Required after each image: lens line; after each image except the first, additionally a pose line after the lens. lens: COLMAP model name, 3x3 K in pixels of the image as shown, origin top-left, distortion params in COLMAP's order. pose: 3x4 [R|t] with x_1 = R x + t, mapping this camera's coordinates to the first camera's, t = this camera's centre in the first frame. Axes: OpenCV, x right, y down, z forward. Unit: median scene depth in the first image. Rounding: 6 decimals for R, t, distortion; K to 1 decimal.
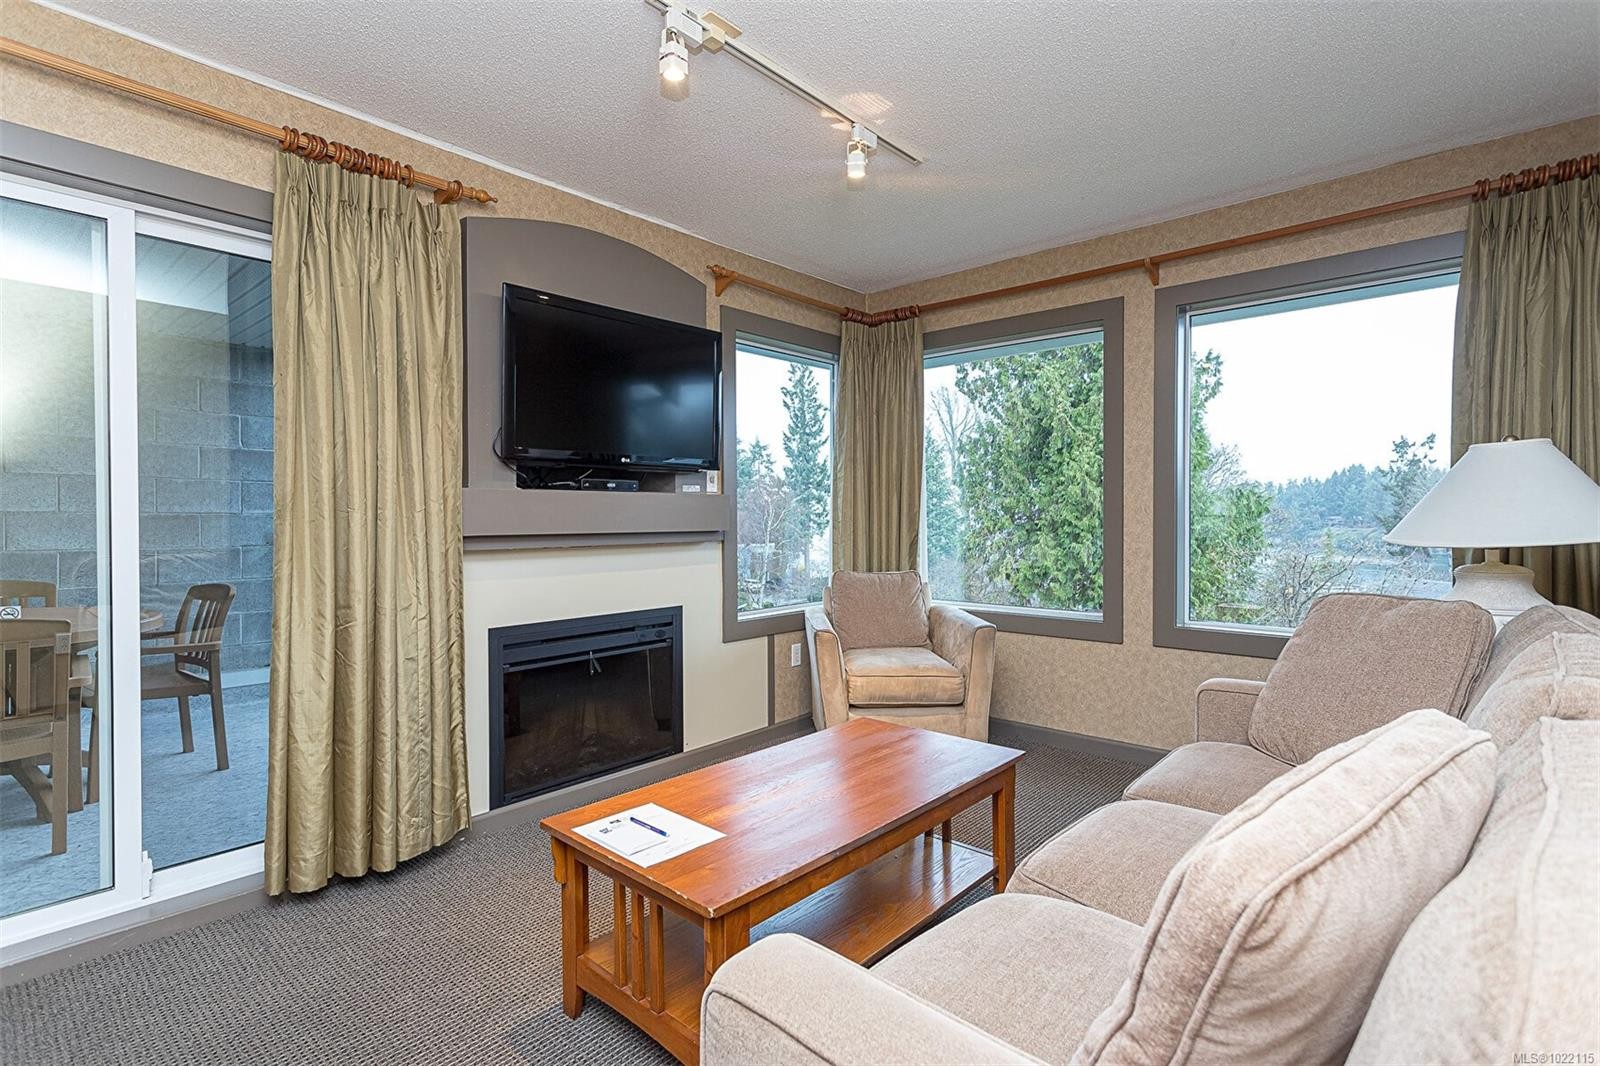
lens RADIAL K [[764.1, 0, 789.8], [0, 764.1, 525.4], [0, 0, 1]] dist [-0.002123, 0.001397]
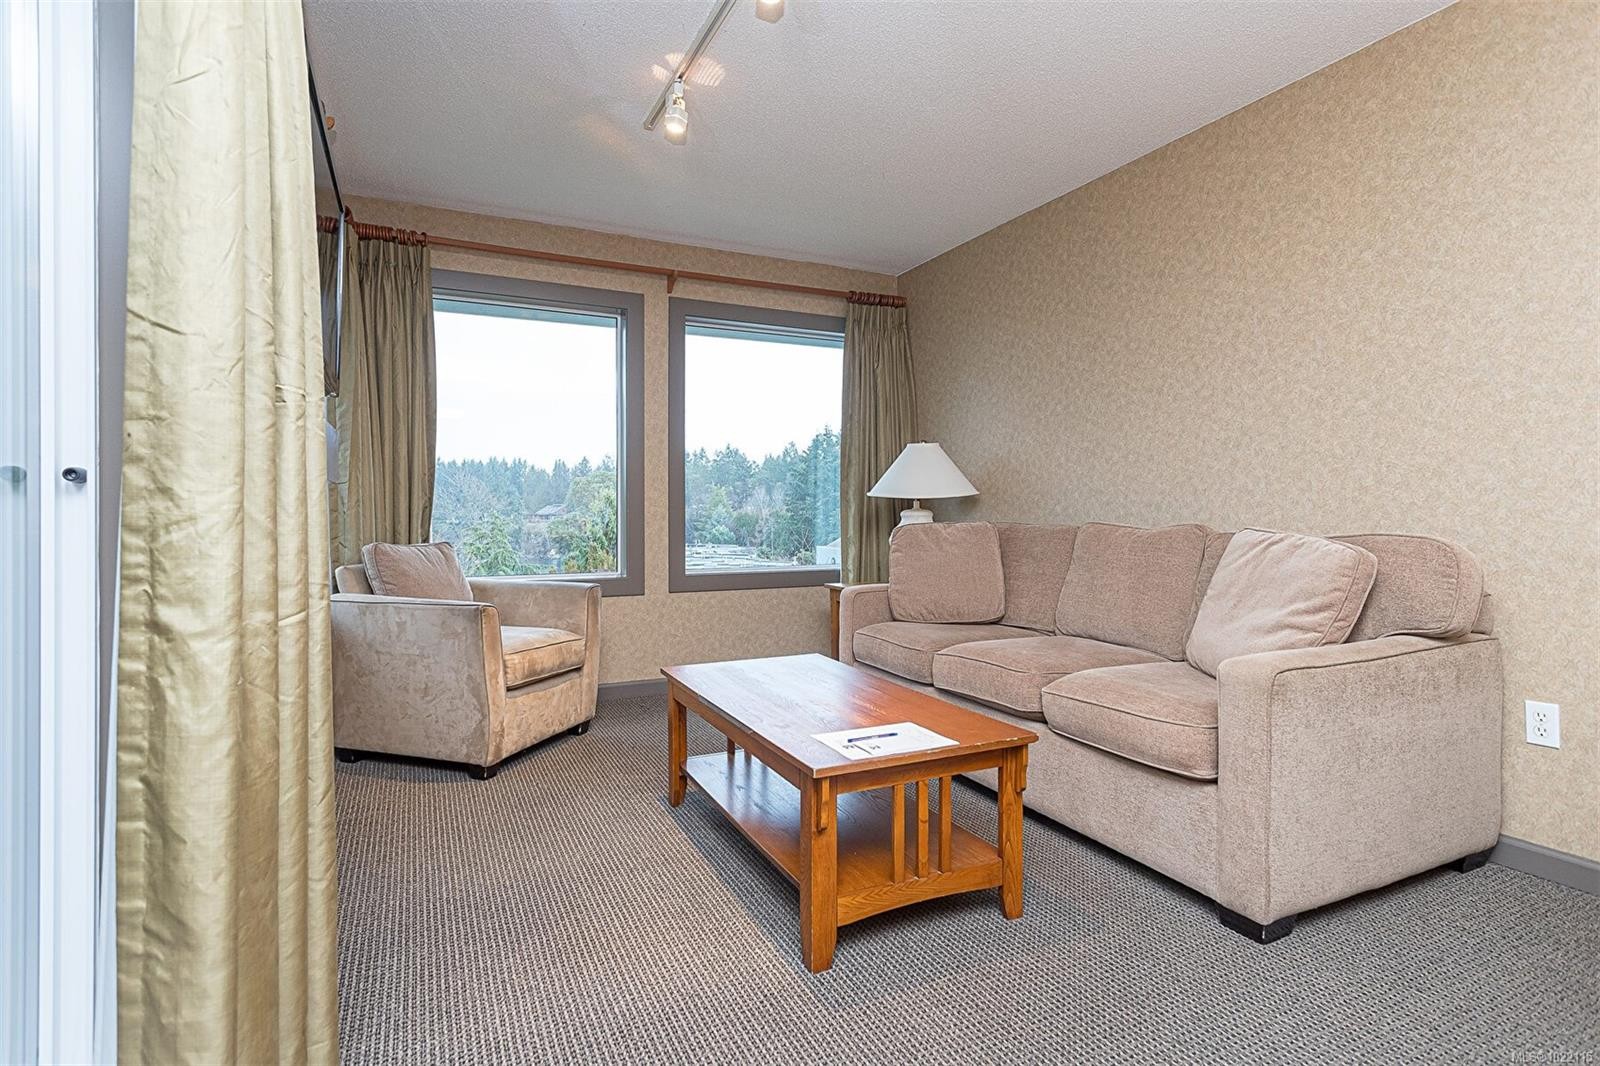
lens RADIAL K [[800.3, 0, 803.7], [0, 800.3, 518.0], [0, 0, 1]] dist [-0.000084, 0.000568]
pose [[0.378570, -0.003236, 0.925567, -0.608146], [0.011451, 0.999934, -0.001188, 0.044578], [-0.925502, 0.011049, 0.378582, 0.326198]]
